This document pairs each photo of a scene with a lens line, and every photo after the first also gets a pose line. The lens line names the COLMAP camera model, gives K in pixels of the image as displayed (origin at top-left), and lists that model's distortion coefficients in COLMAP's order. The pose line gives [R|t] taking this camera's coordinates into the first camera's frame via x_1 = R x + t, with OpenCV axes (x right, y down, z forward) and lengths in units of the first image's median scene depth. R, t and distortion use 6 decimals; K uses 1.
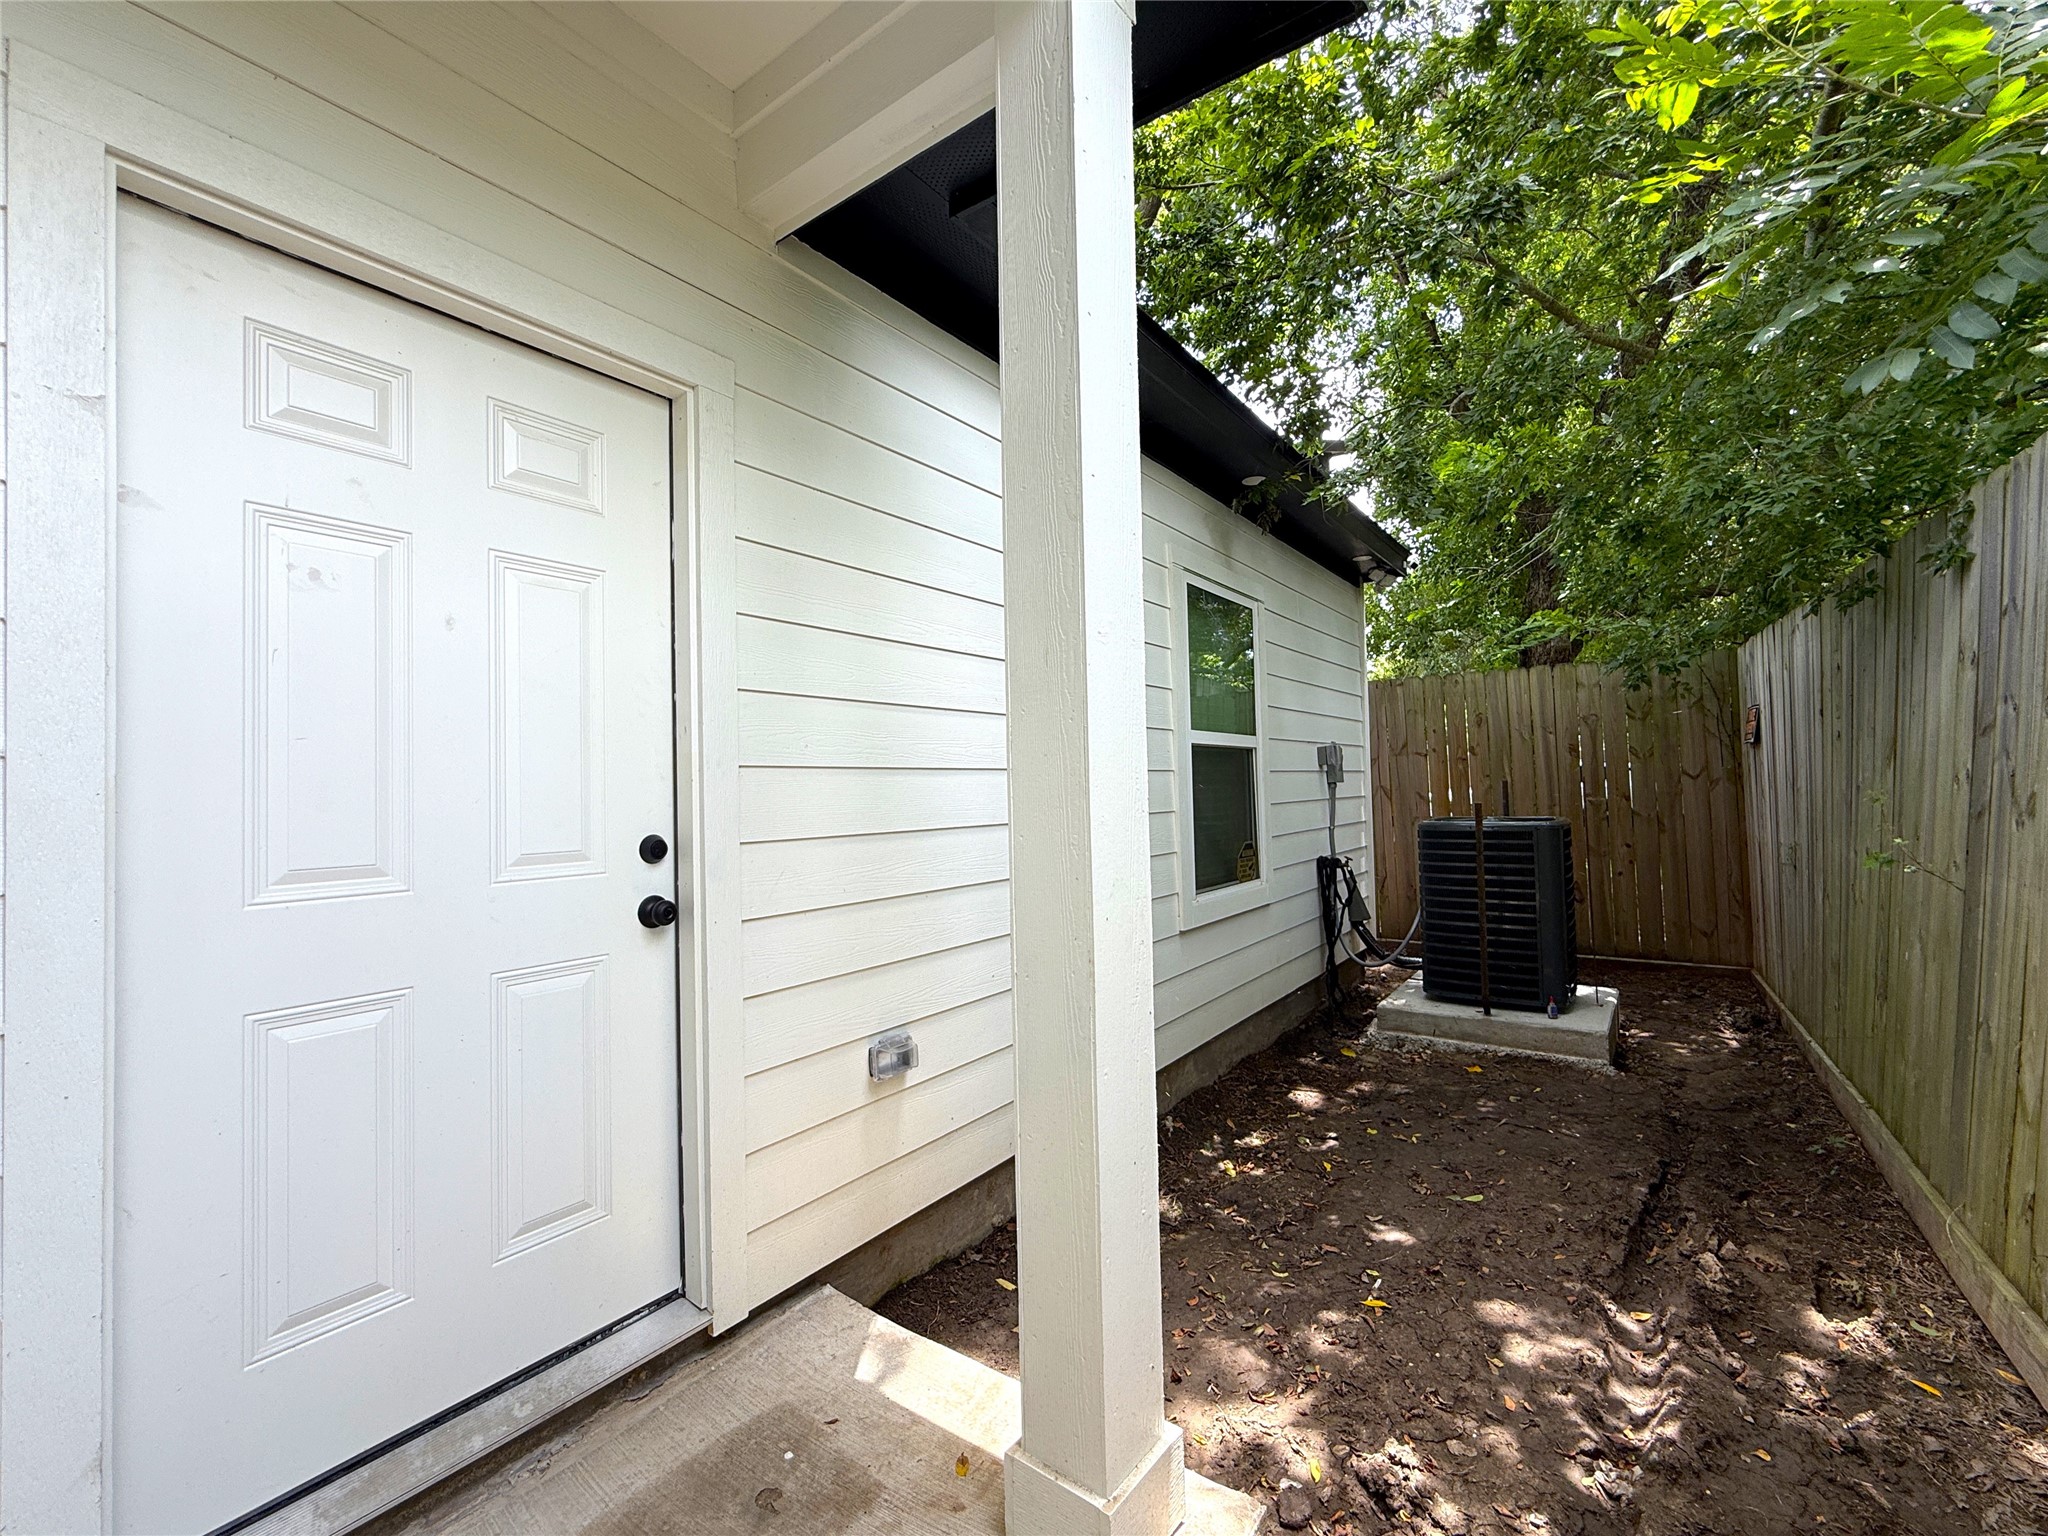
lens RADIAL K [[868.1, 0, 1025.3], [0, 868.1, 769.4], [0, 0, 1]] dist [0.000587, -0.000221]
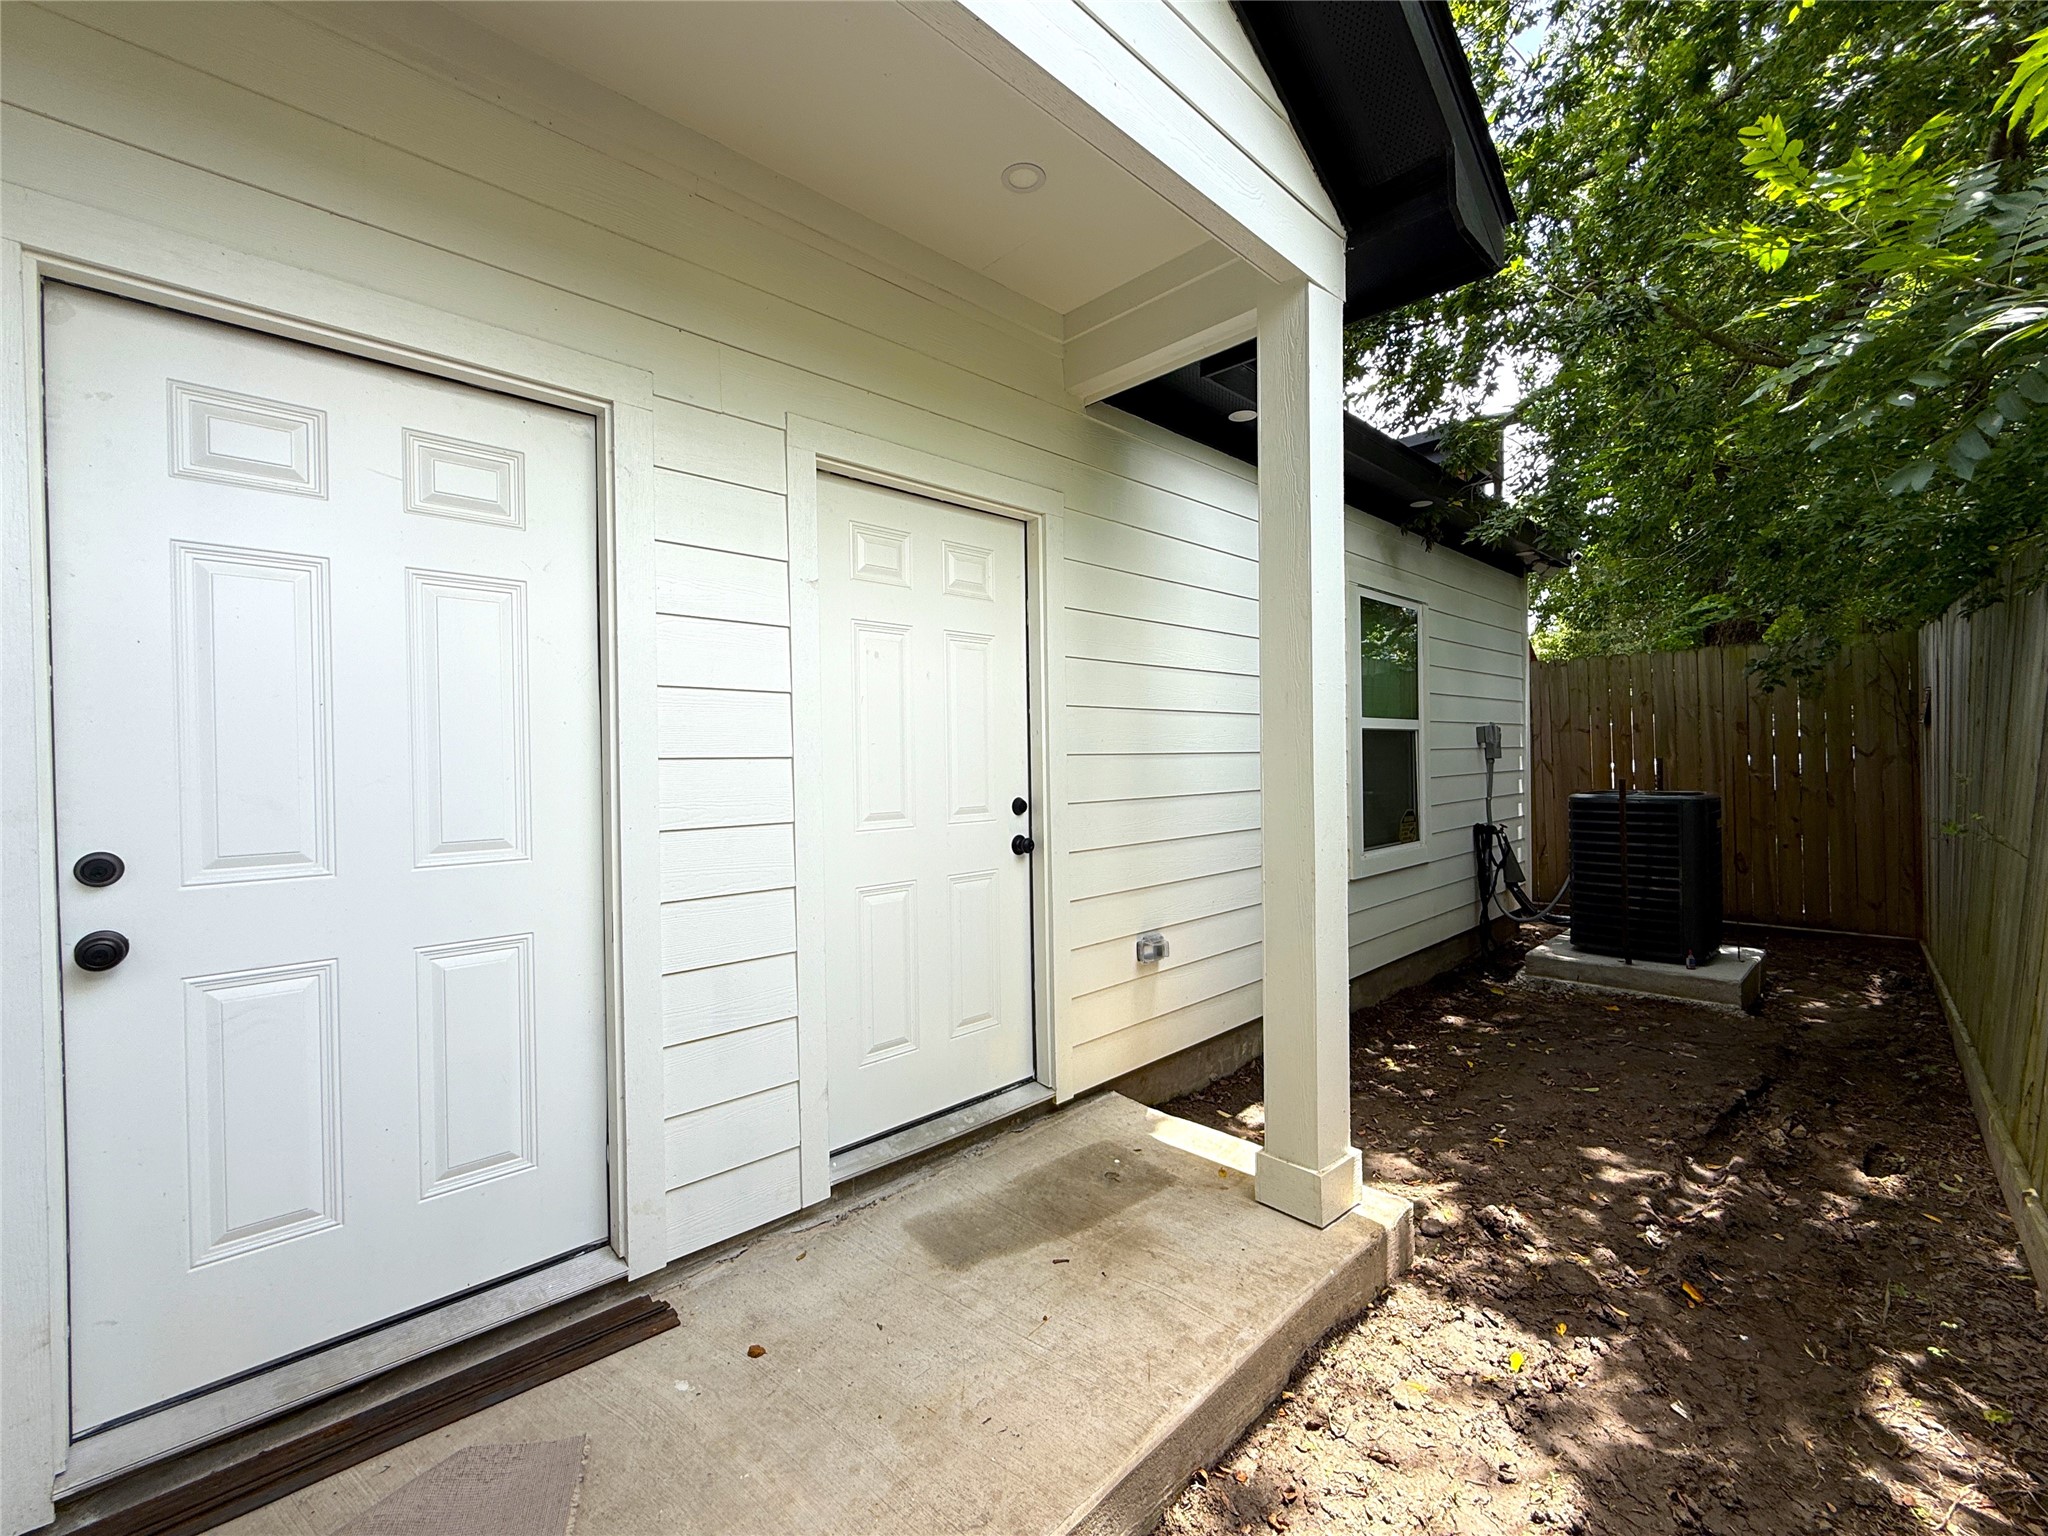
lens RADIAL K [[868.1, 0, 1025.3], [0, 868.1, 769.4], [0, 0, 1]] dist [0.000587, -0.000221]
pose [[0.986075, 0.008765, -0.166071, -0.083143], [-0.002124, 0.999193, 0.040121, -0.023045], [0.166289, -0.039209, 0.985297, -0.326368]]
